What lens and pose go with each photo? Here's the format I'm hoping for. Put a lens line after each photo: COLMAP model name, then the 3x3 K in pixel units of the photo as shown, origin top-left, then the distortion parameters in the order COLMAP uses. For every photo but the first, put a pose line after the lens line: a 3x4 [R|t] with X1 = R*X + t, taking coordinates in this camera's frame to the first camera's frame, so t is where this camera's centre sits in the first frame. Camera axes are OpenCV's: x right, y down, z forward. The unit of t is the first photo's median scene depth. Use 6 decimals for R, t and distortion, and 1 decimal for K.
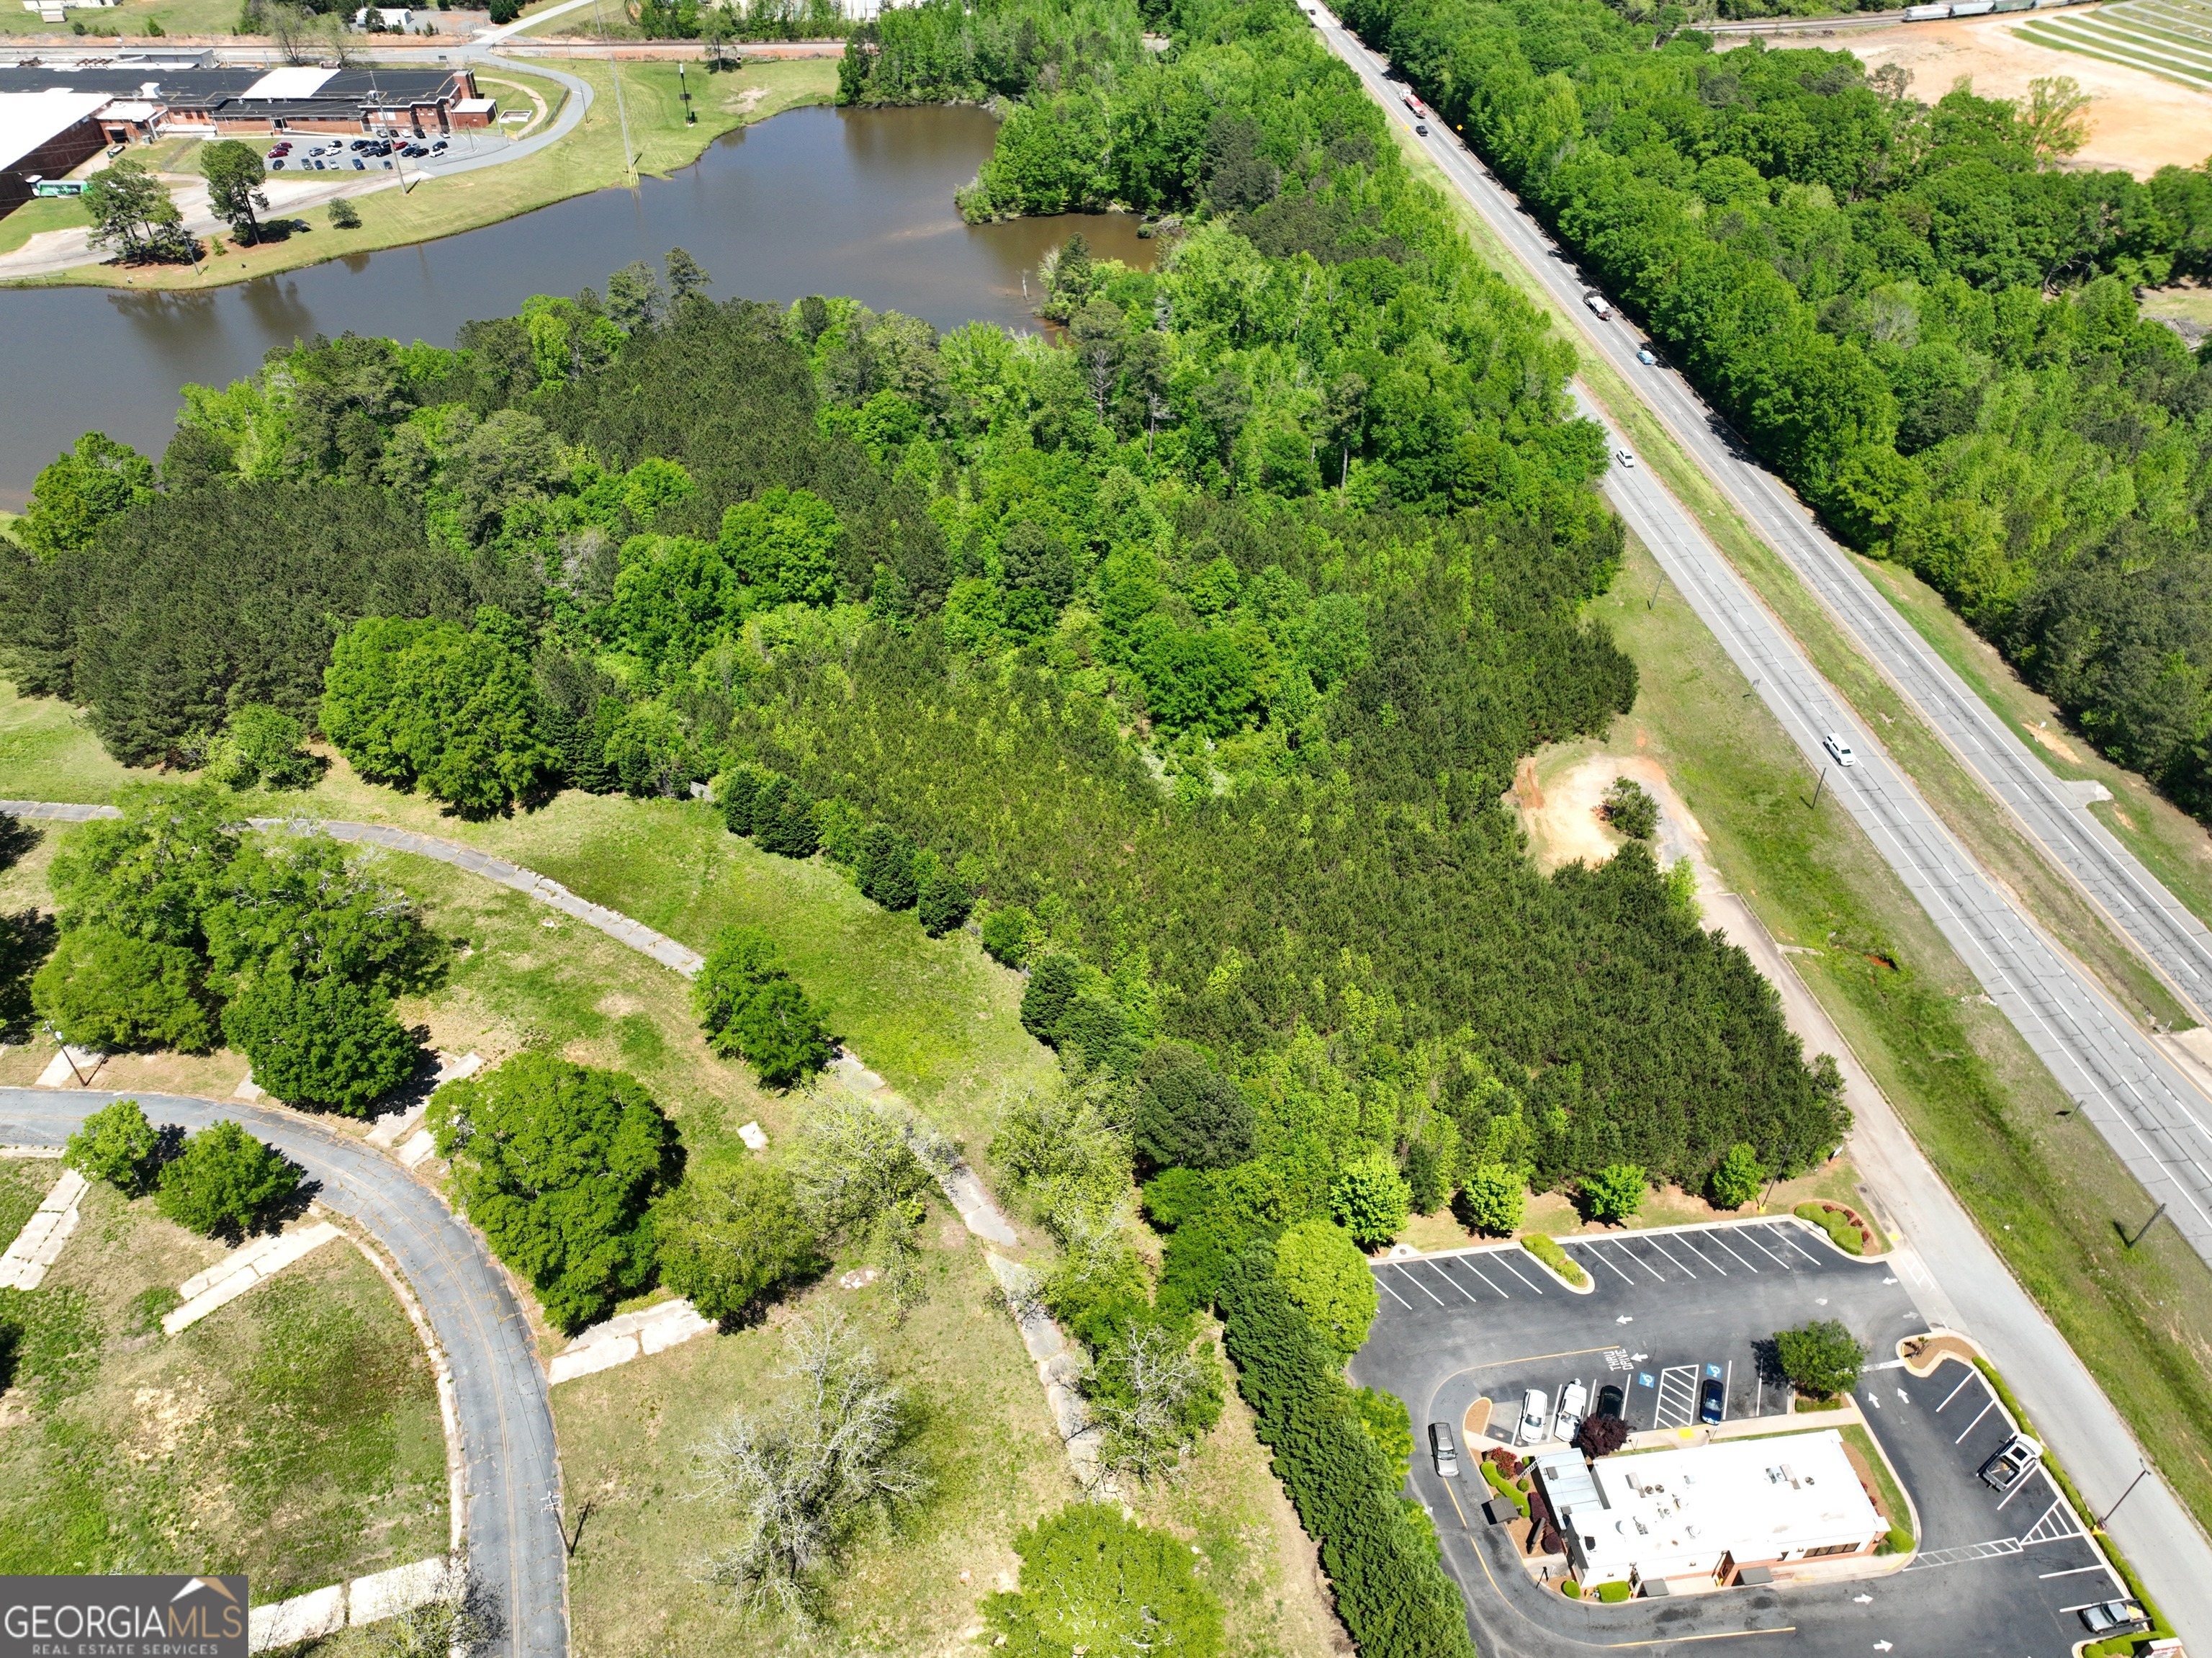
lens RADIAL K [[1556.3, 0, 1107.9], [0, 1556.3, 827.7], [0, 0, 1]] dist [-0.008489, 0.028281]
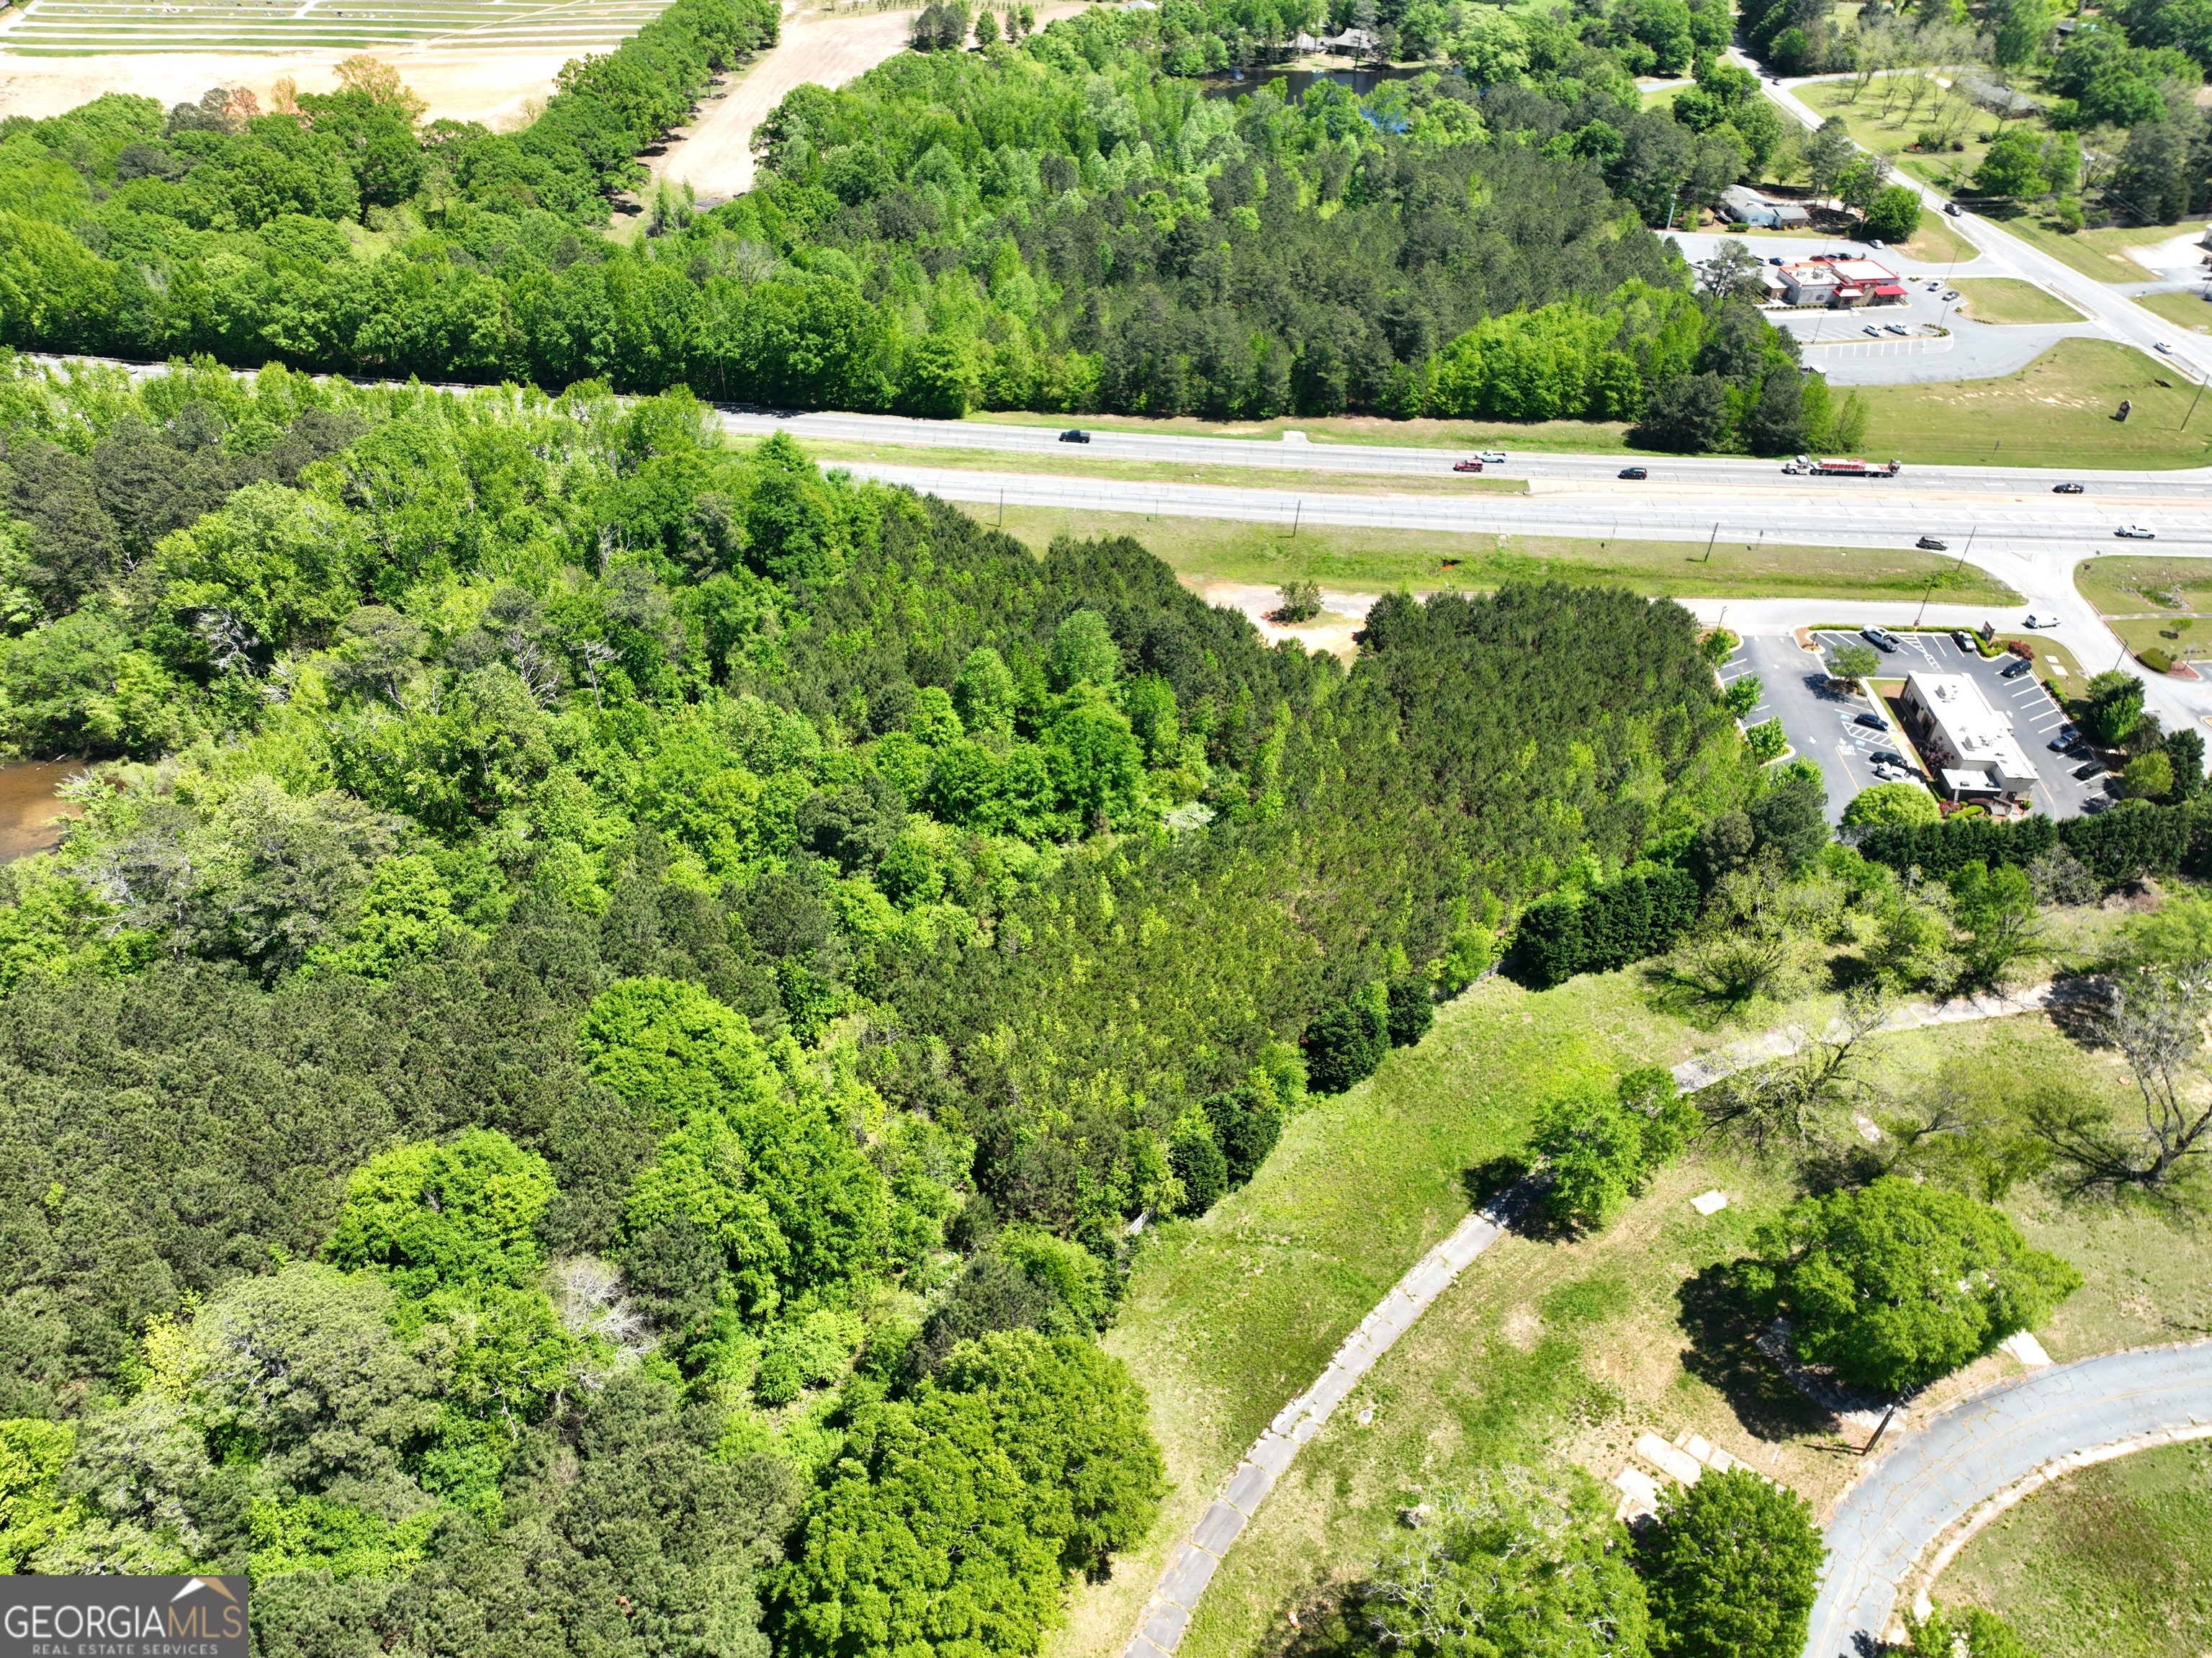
lens RADIAL K [[1556.3, 0, 1107.9], [0, 1556.3, 827.7], [0, 0, 1]] dist [-0.008489, 0.028281]
pose [[0.192105, -0.621991, 0.759094, -0.709654], [0.610232, 0.681488, 0.403969, -0.464803], [-0.768578, 0.385619, 0.510476, 0.555945]]
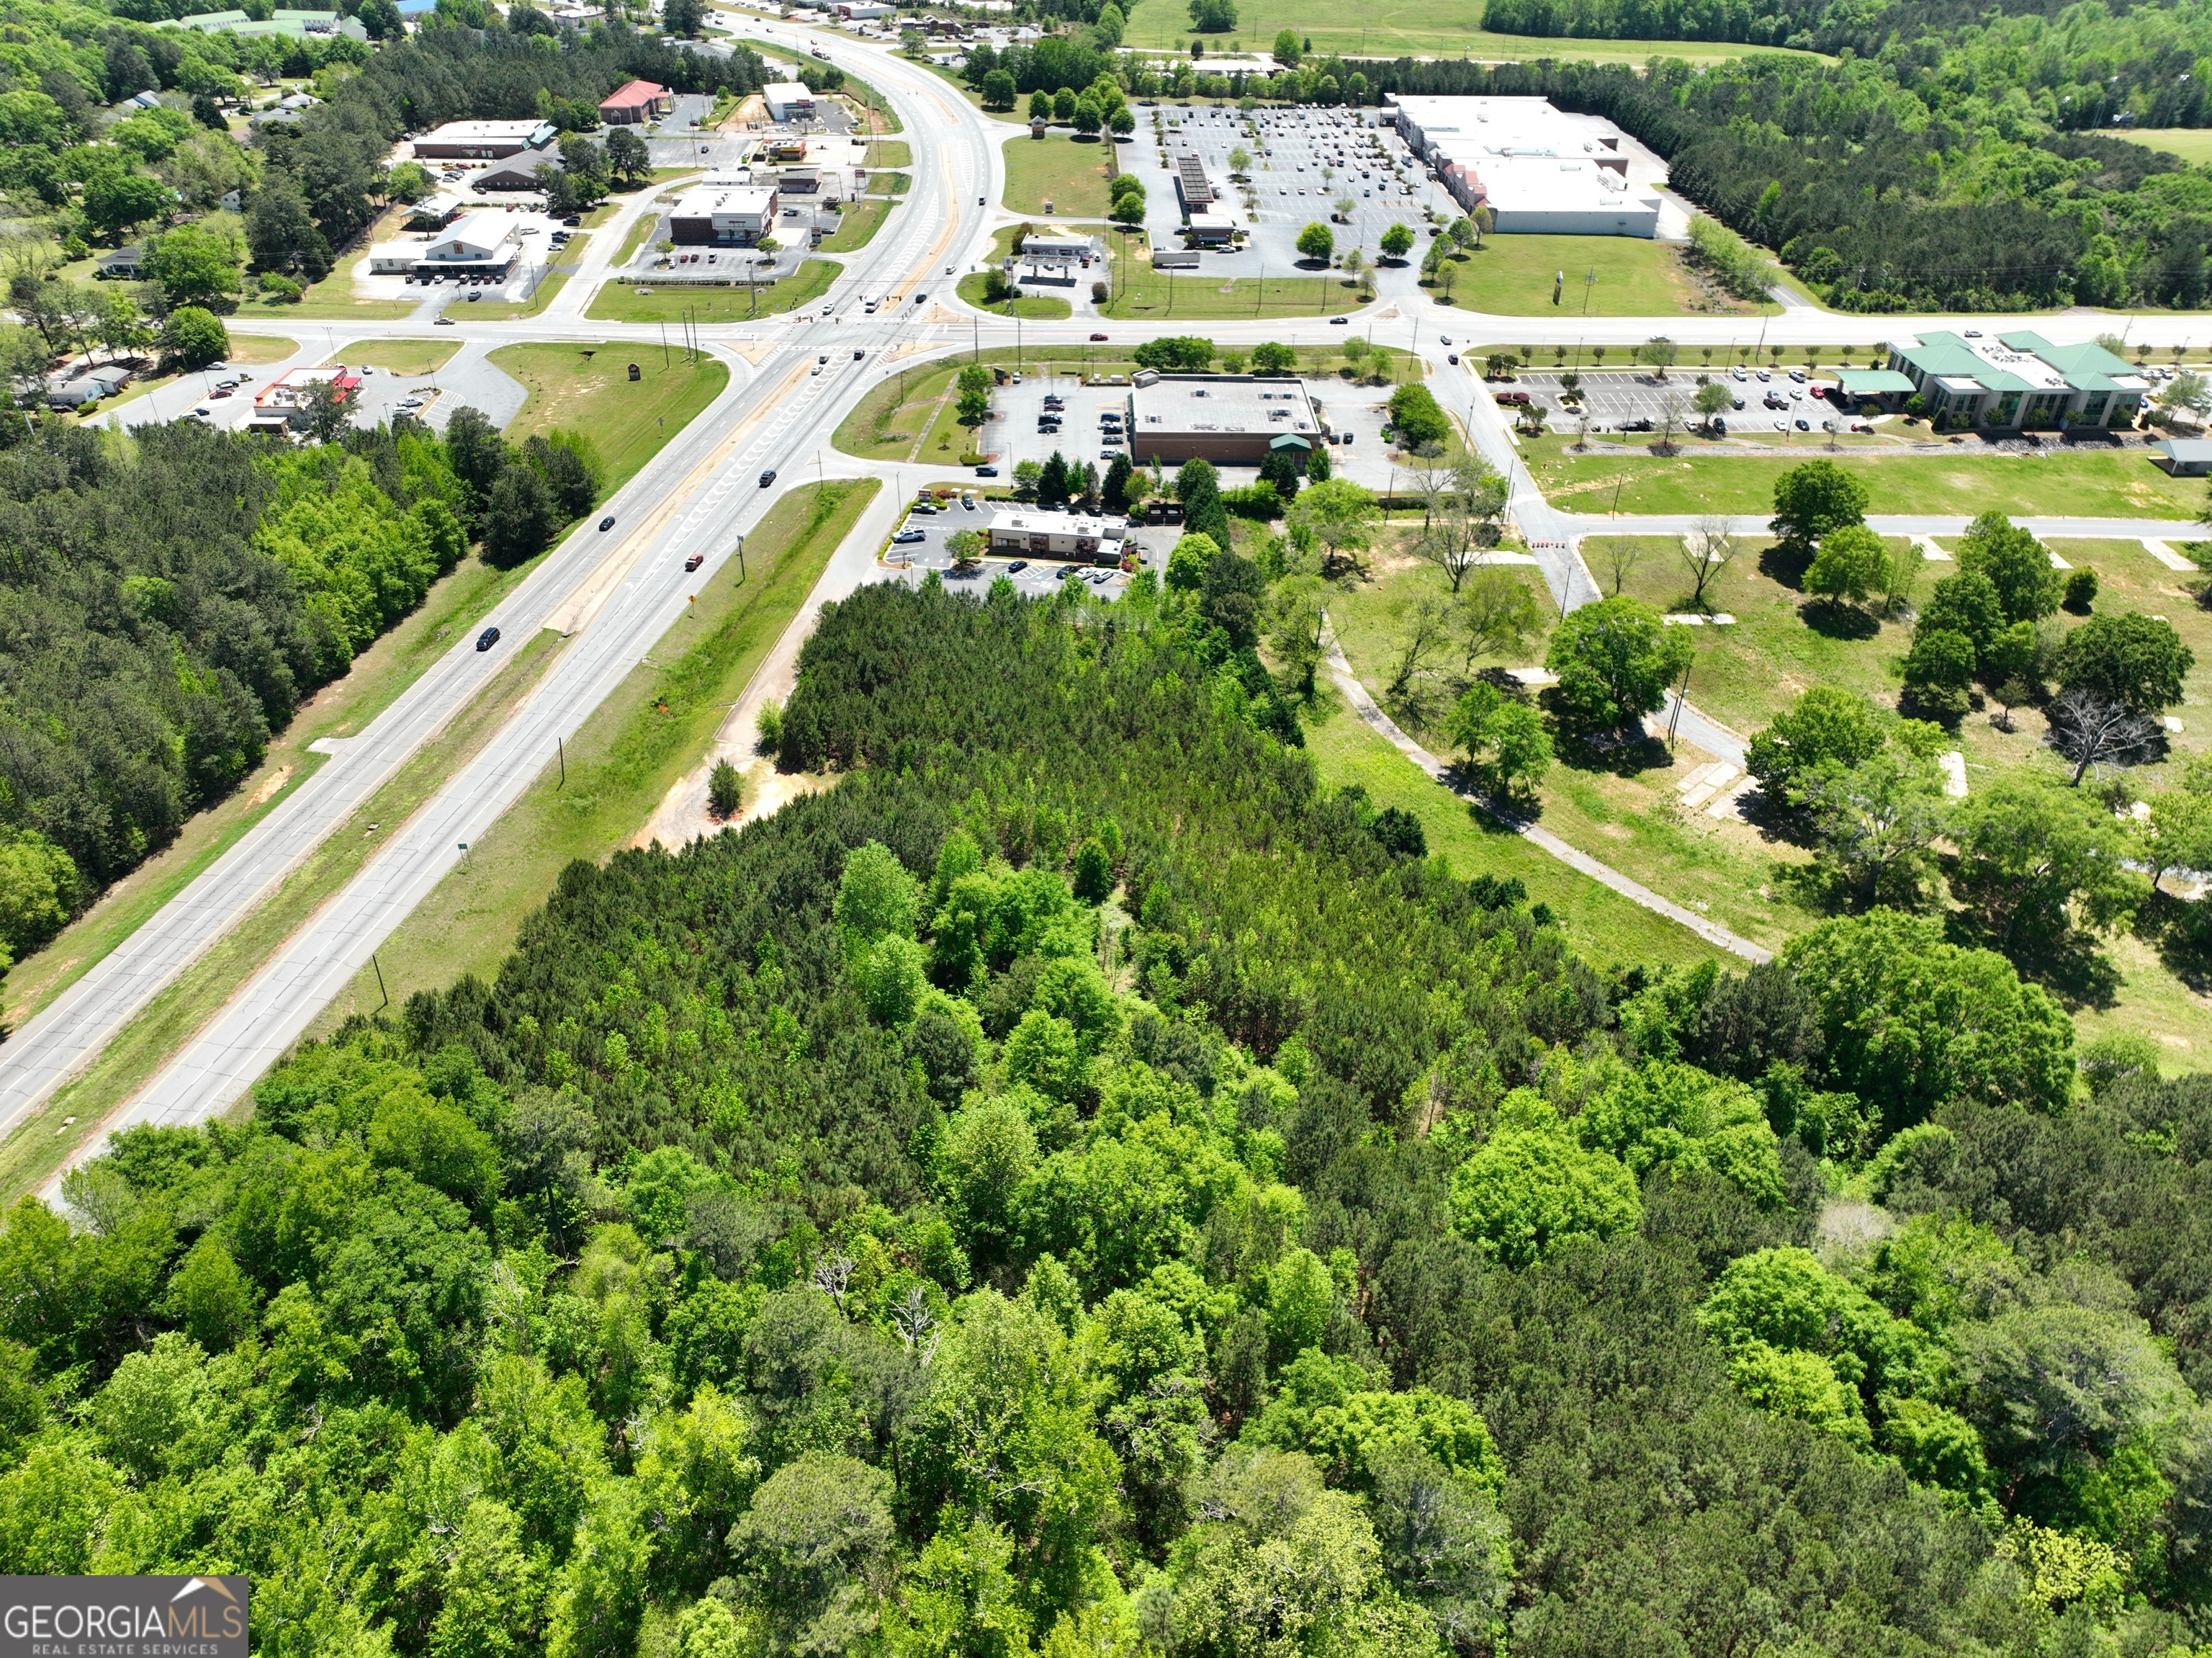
lens RADIAL K [[1556.3, 0, 1107.9], [0, 1556.3, 827.7], [0, 0, 1]] dist [-0.008489, 0.028281]
pose [[-0.954768, -0.188627, 0.229865, -0.182332], [0.169757, 0.288910, 0.942186, -0.989022], [-0.244132, 0.938590, -0.243821, 1.214139]]
